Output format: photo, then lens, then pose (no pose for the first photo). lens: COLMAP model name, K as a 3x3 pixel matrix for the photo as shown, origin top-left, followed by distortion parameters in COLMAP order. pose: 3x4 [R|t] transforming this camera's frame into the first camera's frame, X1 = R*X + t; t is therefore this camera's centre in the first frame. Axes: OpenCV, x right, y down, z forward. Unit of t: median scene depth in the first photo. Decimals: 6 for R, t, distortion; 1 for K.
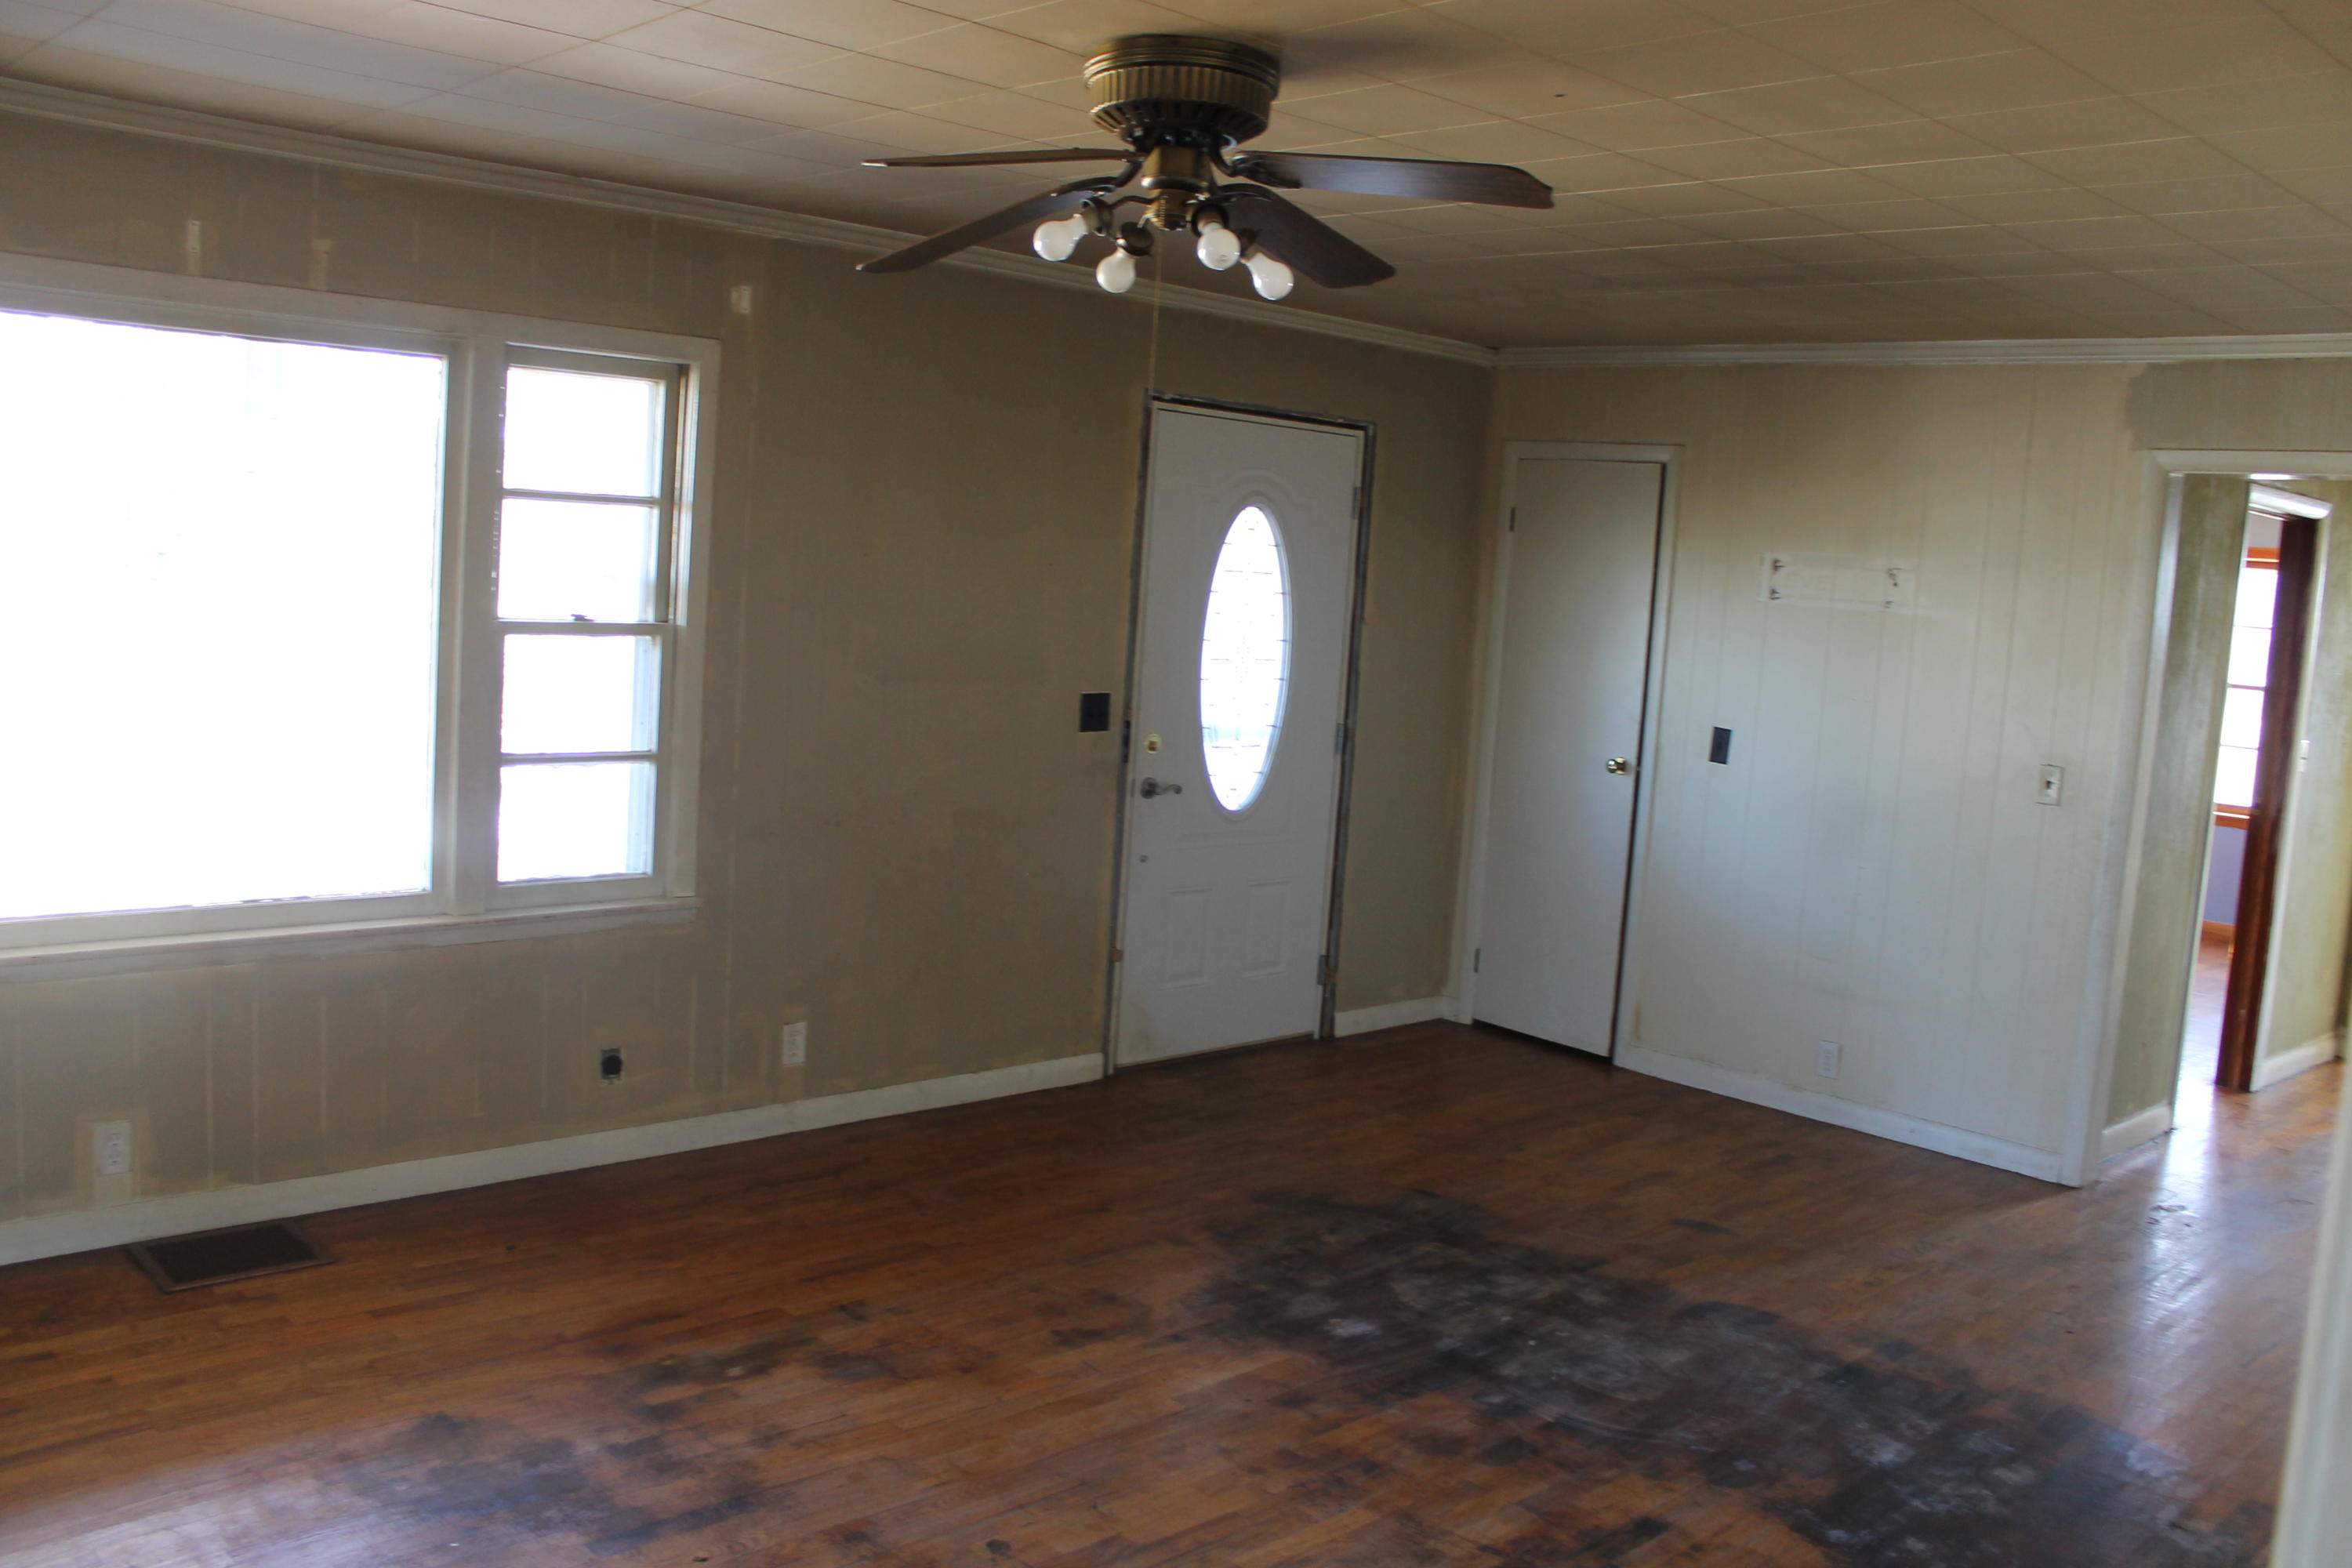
lens RADIAL K [[2016.8, 0, 1176.0], [0, 2016.8, 784.0], [0, 0, 1]] dist [-0.113387, 0.017535]
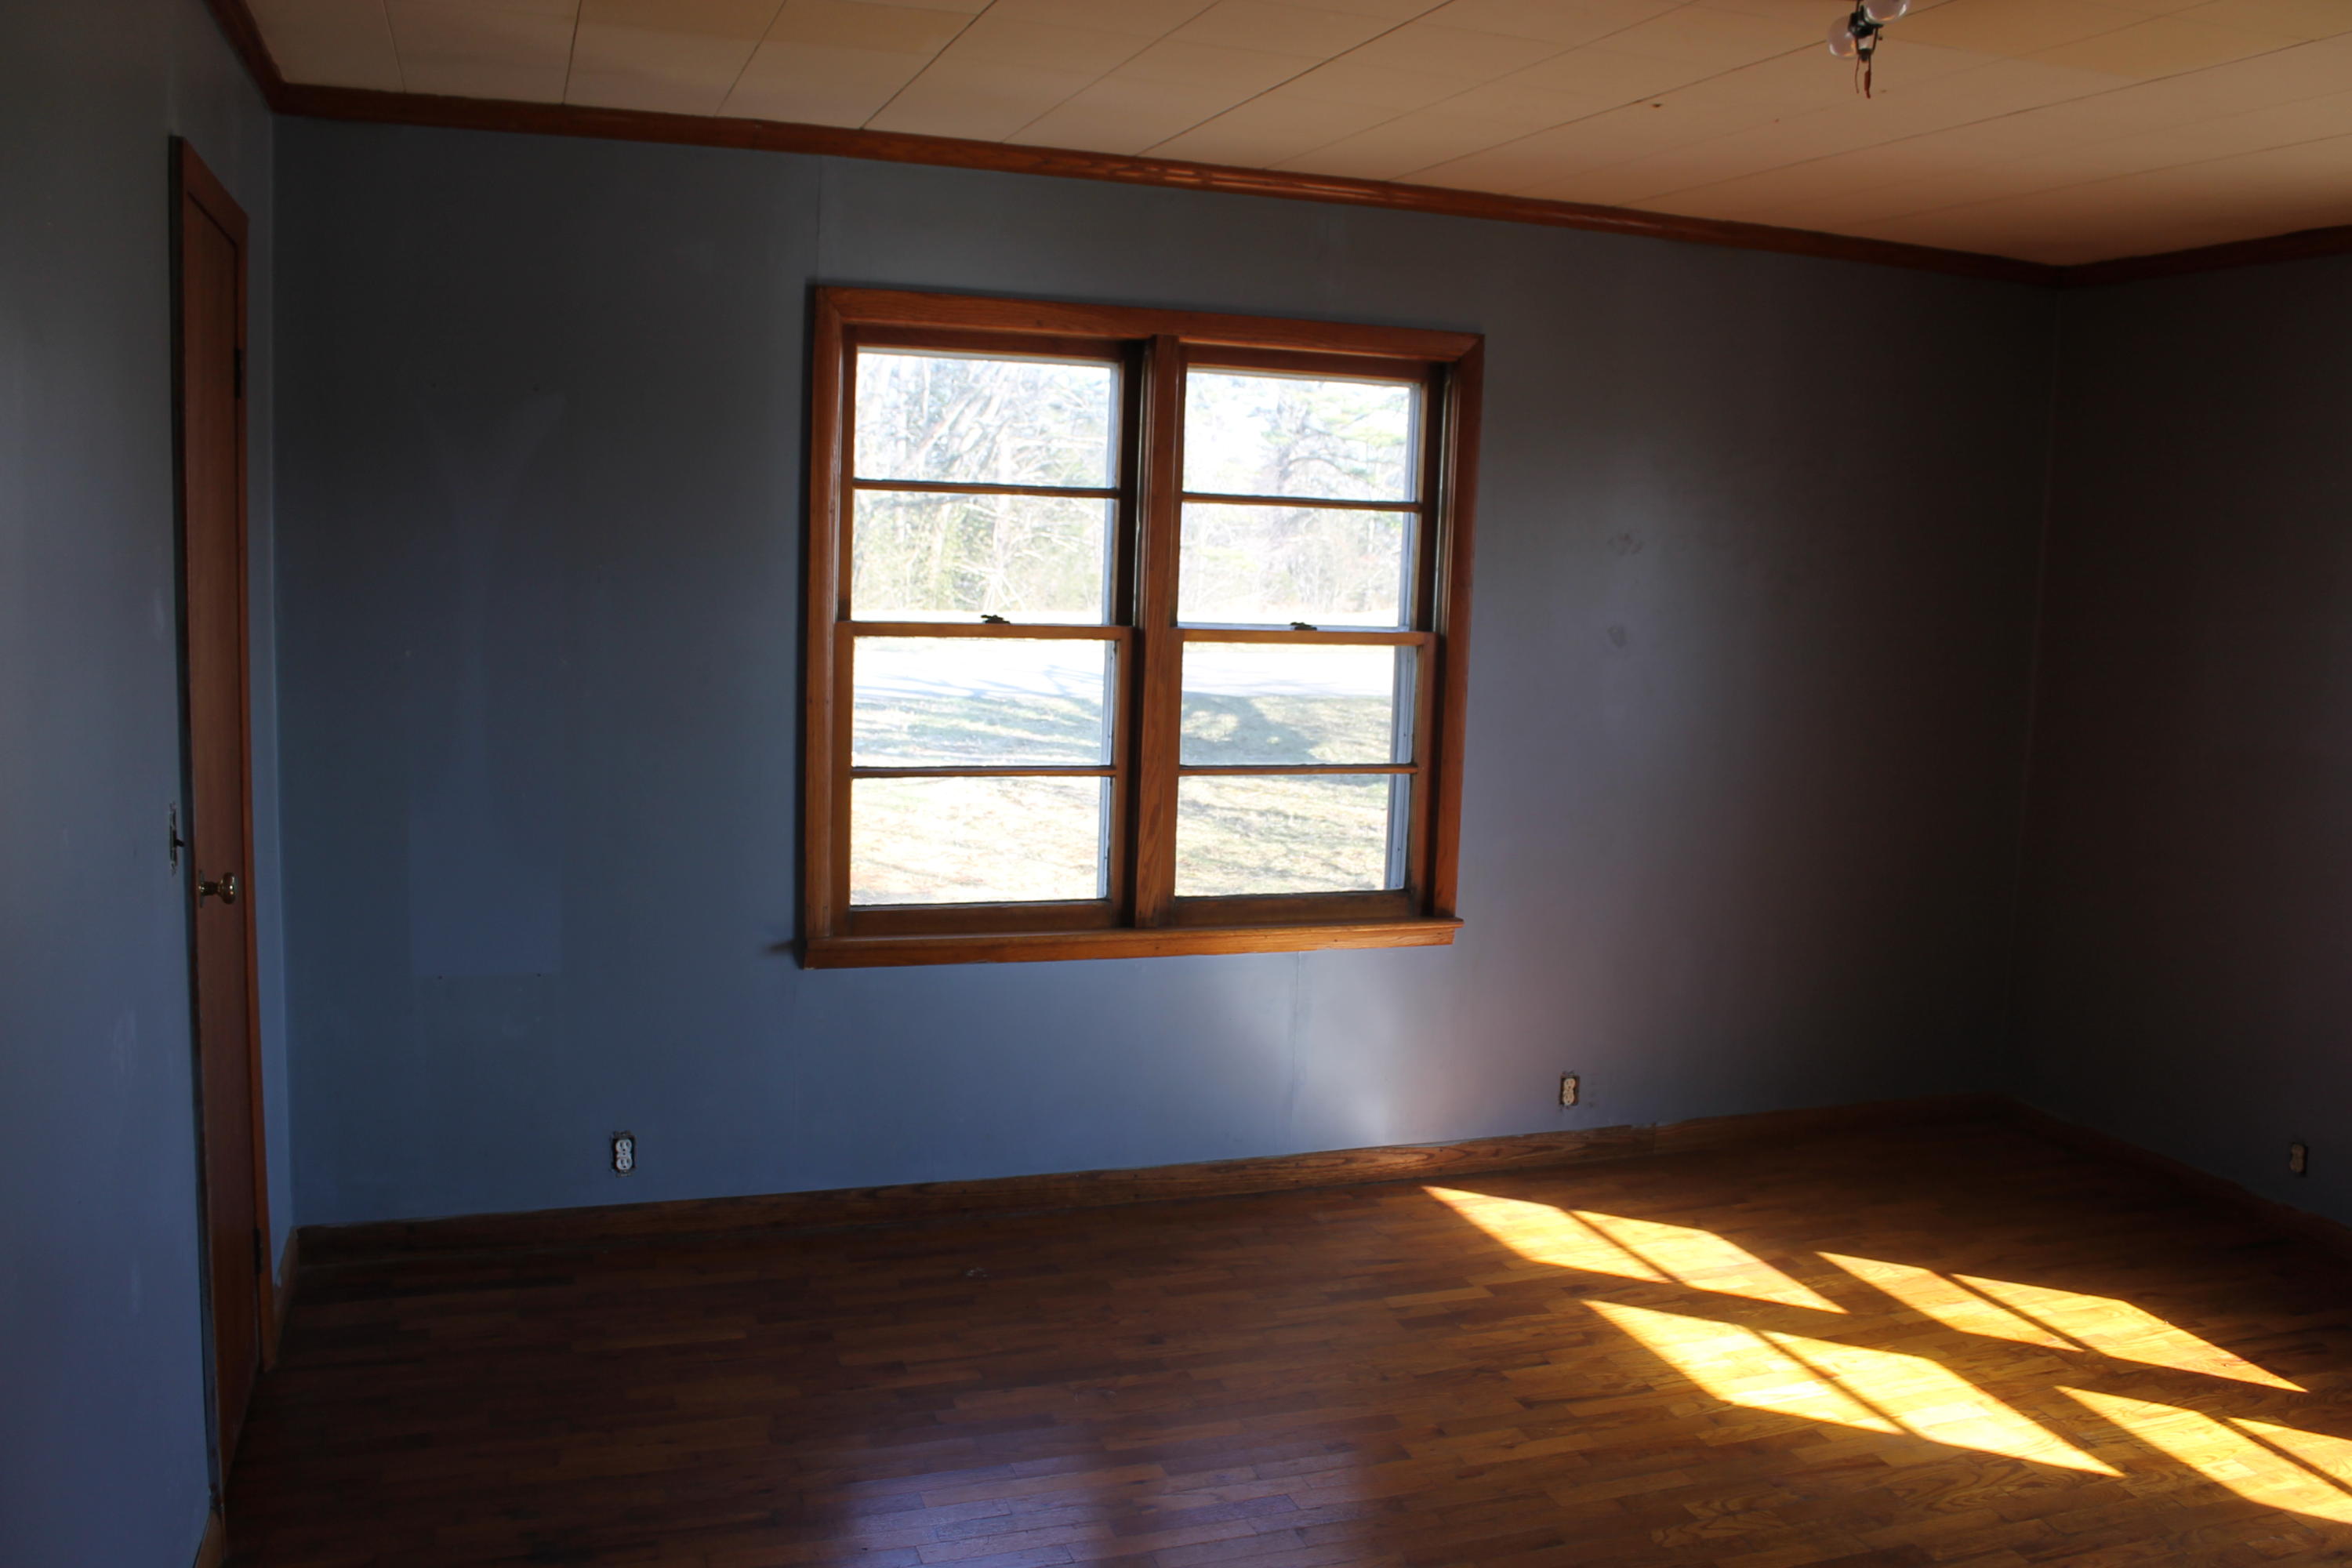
lens RADIAL K [[2016.8, 0, 1176.0], [0, 2016.8, 784.0], [0, 0, 1]] dist [-0.113387, 0.017535]
pose [[0.898116, 0.014879, -0.439507, 0.097463], [-0.017382, 0.999848, -0.001670, -0.003721], [0.439415, 0.009140, 0.898238, 0.107917]]
